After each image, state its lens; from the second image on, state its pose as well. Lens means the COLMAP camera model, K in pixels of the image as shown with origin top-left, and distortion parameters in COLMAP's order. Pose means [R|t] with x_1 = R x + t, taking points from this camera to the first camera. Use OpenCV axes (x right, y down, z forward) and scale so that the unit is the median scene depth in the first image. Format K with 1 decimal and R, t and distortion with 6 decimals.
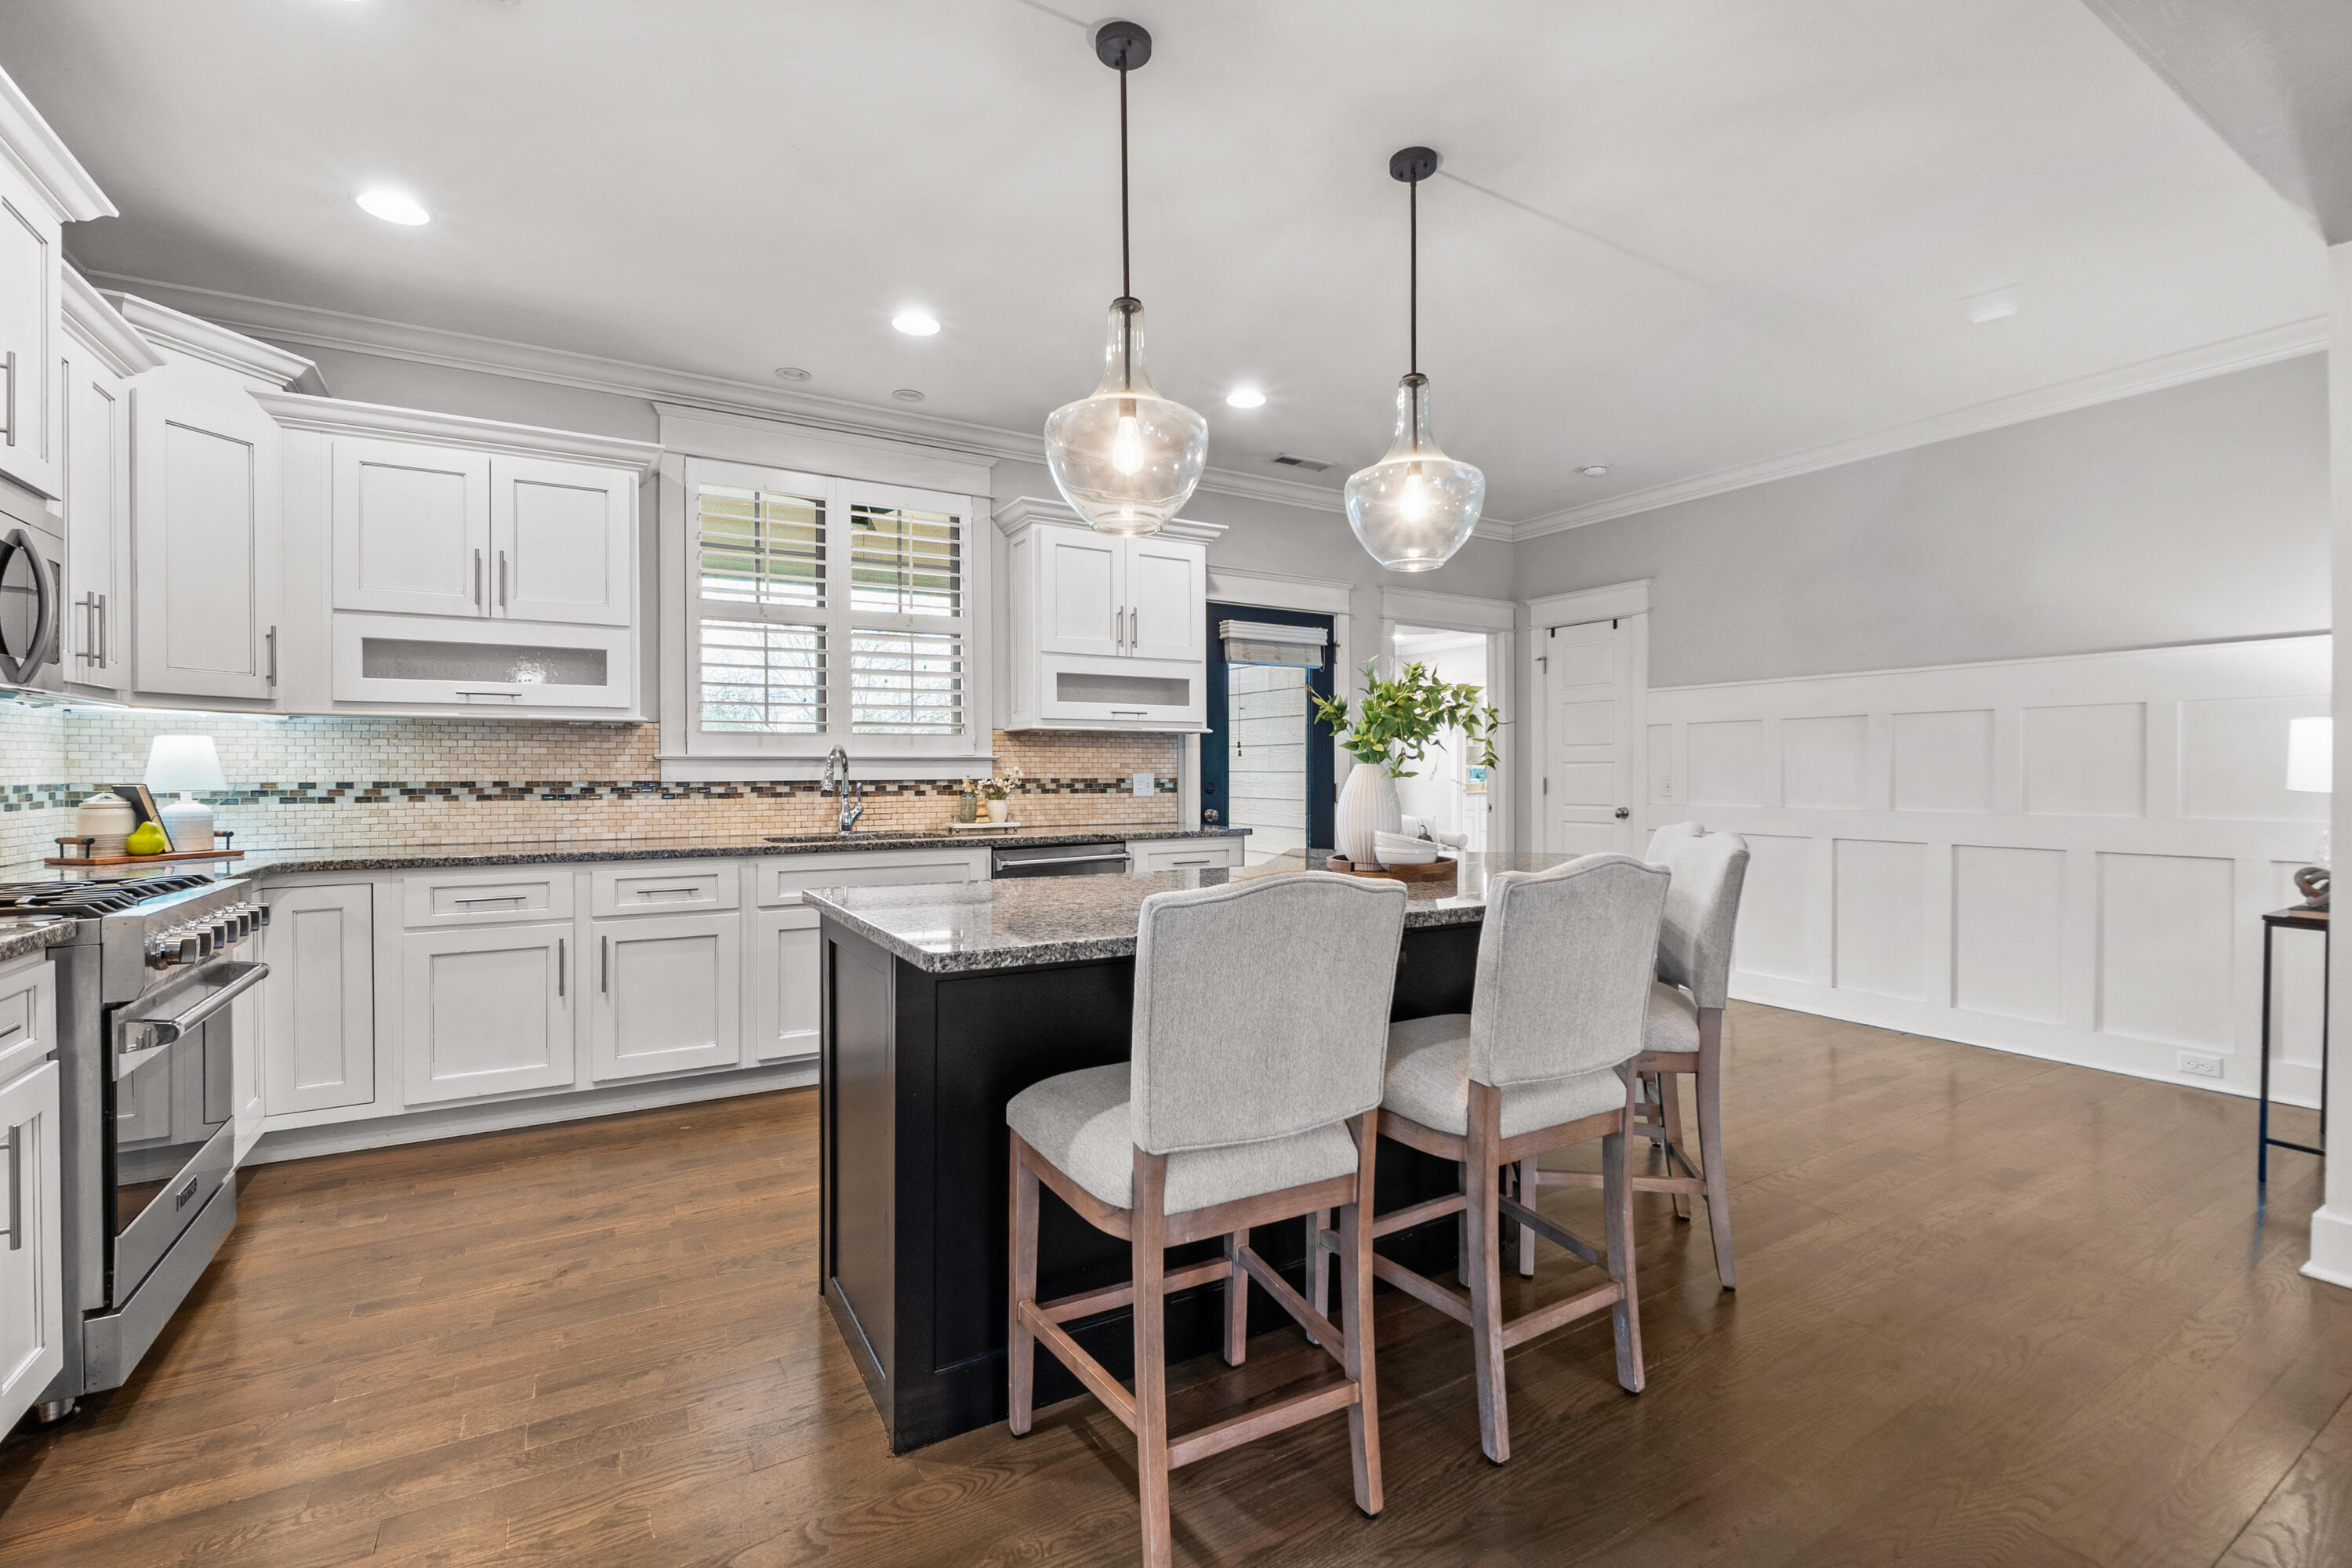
lens RADIAL K [[997.3, 0, 1156.2], [0, 997.3, 766.5], [0, 0, 1]] dist [0.000532, 0.000135]
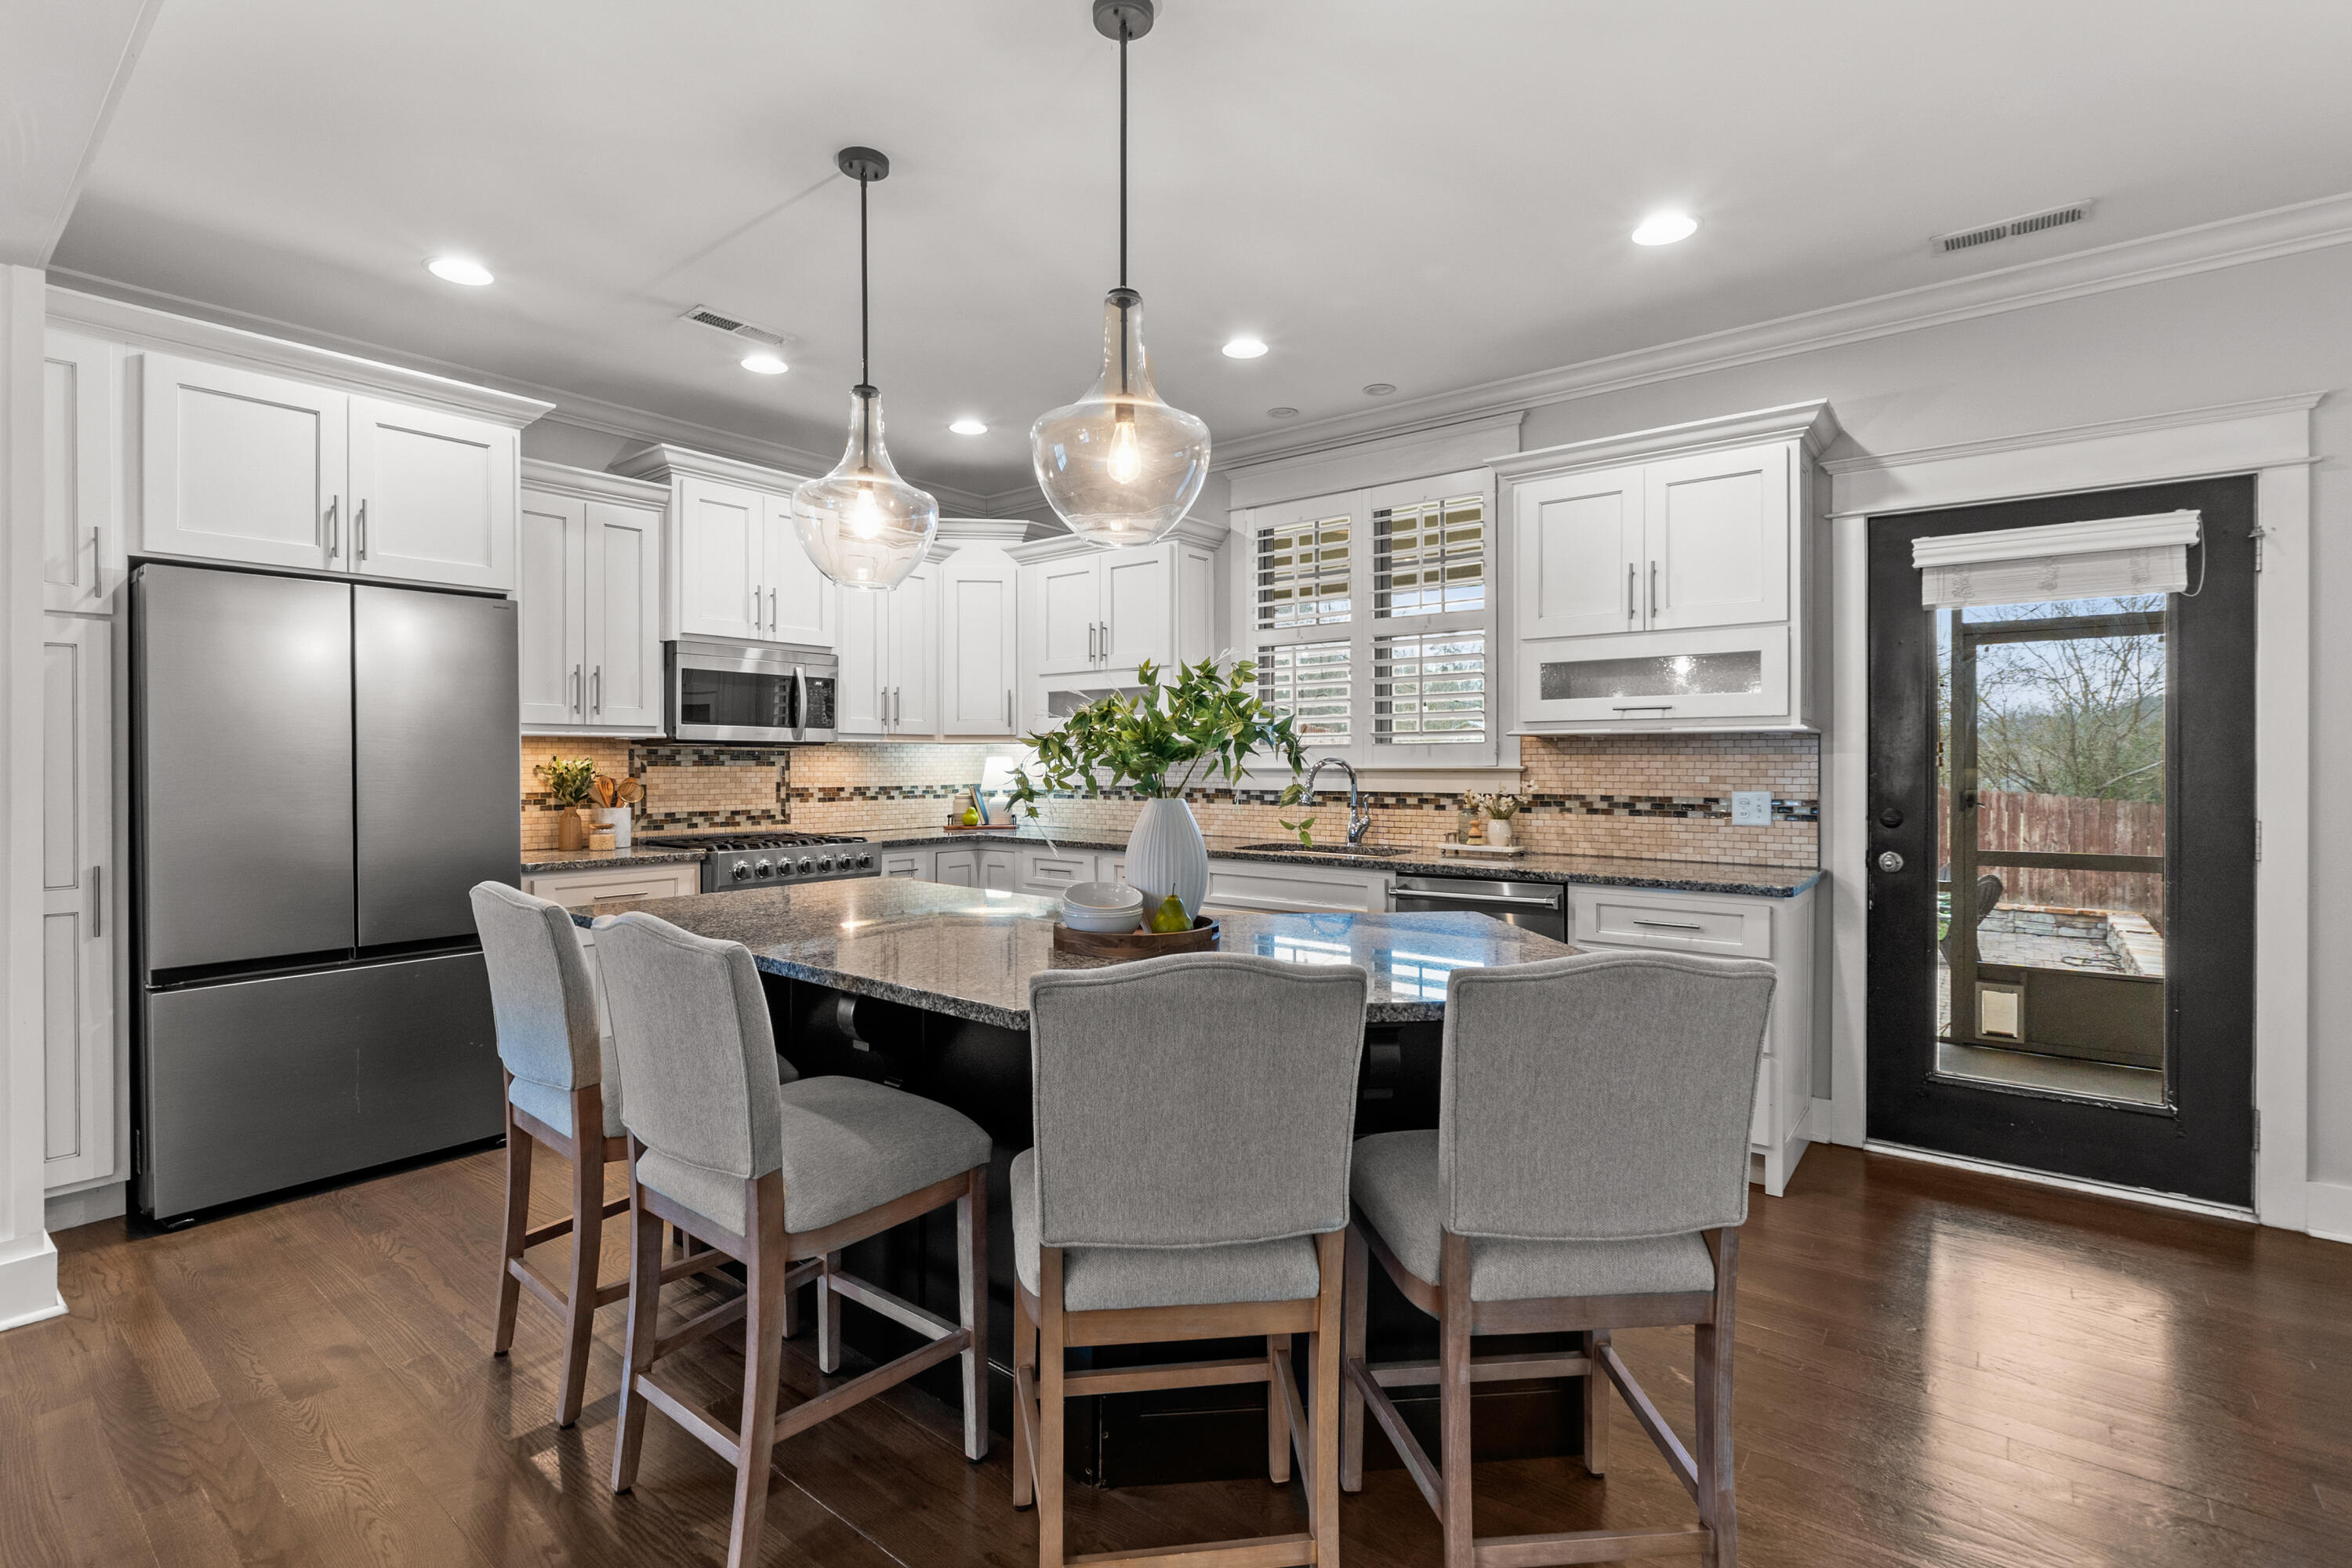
lens RADIAL K [[1091.2, 0, 1161.3], [0, 1091.2, 769.0], [0, 0, 1]] dist [-0.010225, 0.000627]
pose [[0.369612, -0.000065, -0.929186, 0.613496], [-0.005120, 0.999985, -0.002106, -0.005529], [0.929172, 0.005536, 0.369606, 0.401763]]
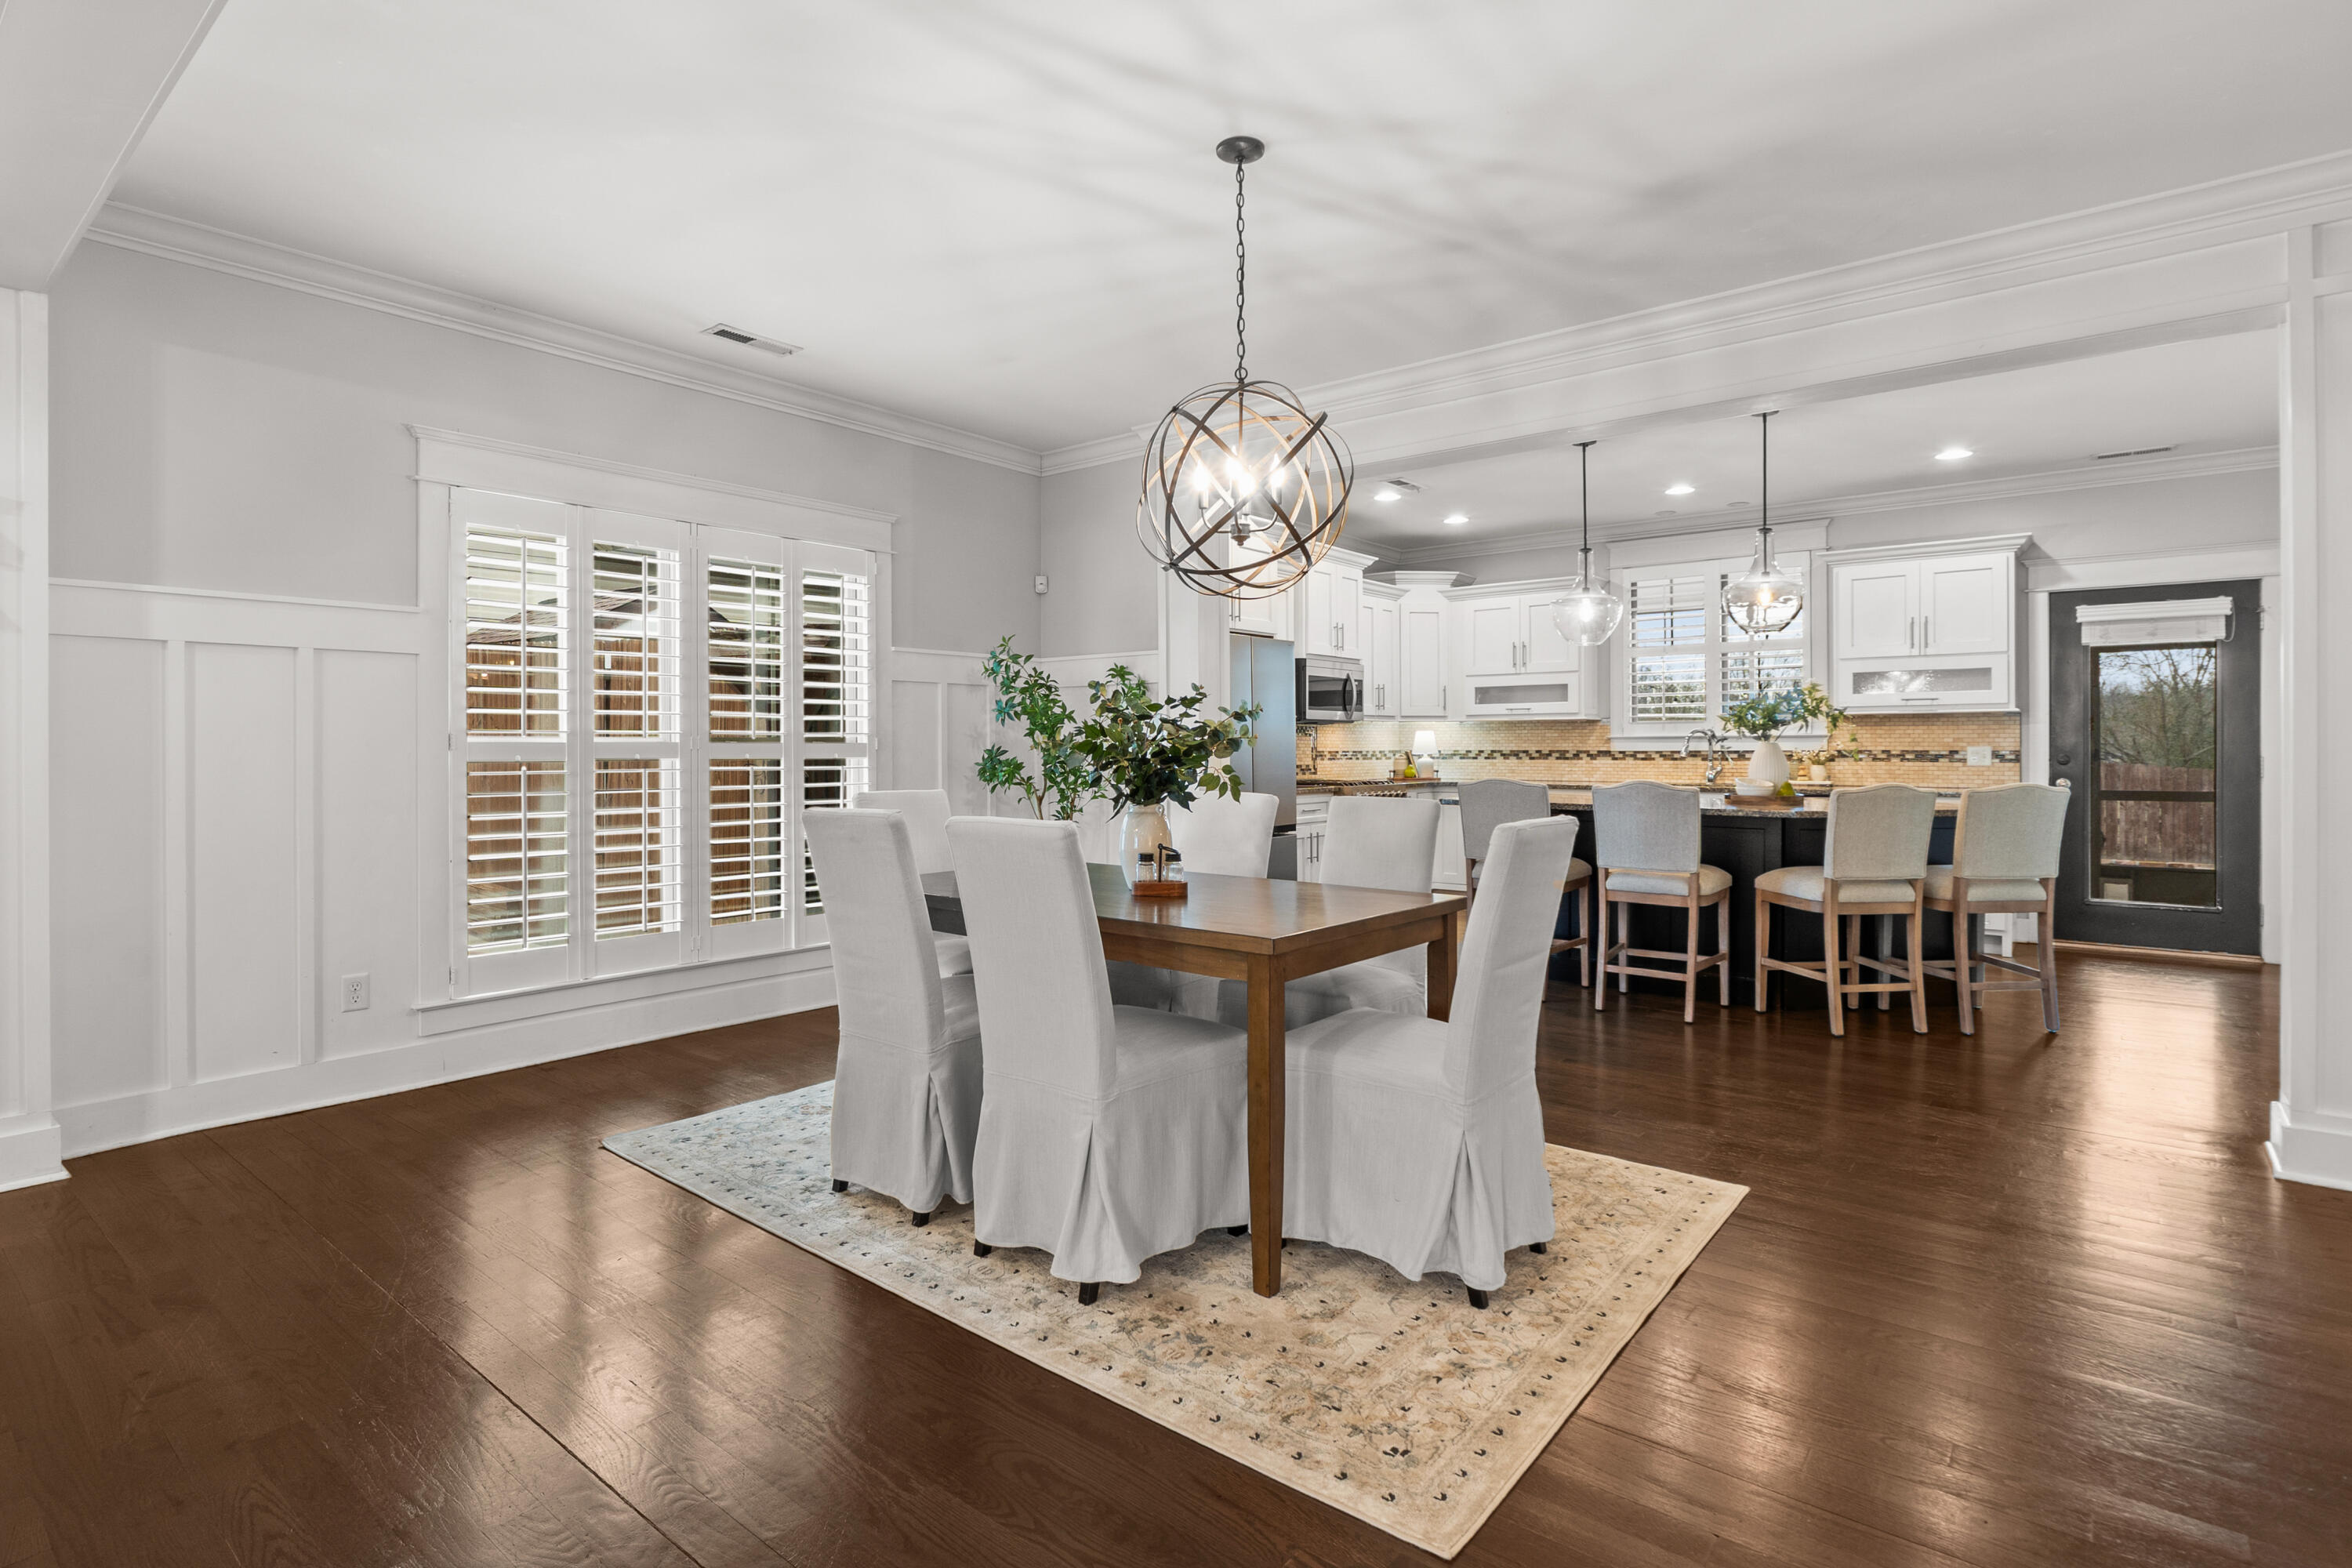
lens RADIAL K [[1184.0, 0, 1162.9], [0, 1184.0, 755.0], [0, 0, 1]] dist [0.000036, -0.001512]
pose [[0.367737, -0.000180, -0.929930, 1.092367], [-0.002129, 0.999997, -0.001035, 0.024114], [0.929927, 0.002361, 0.367736, -0.496712]]
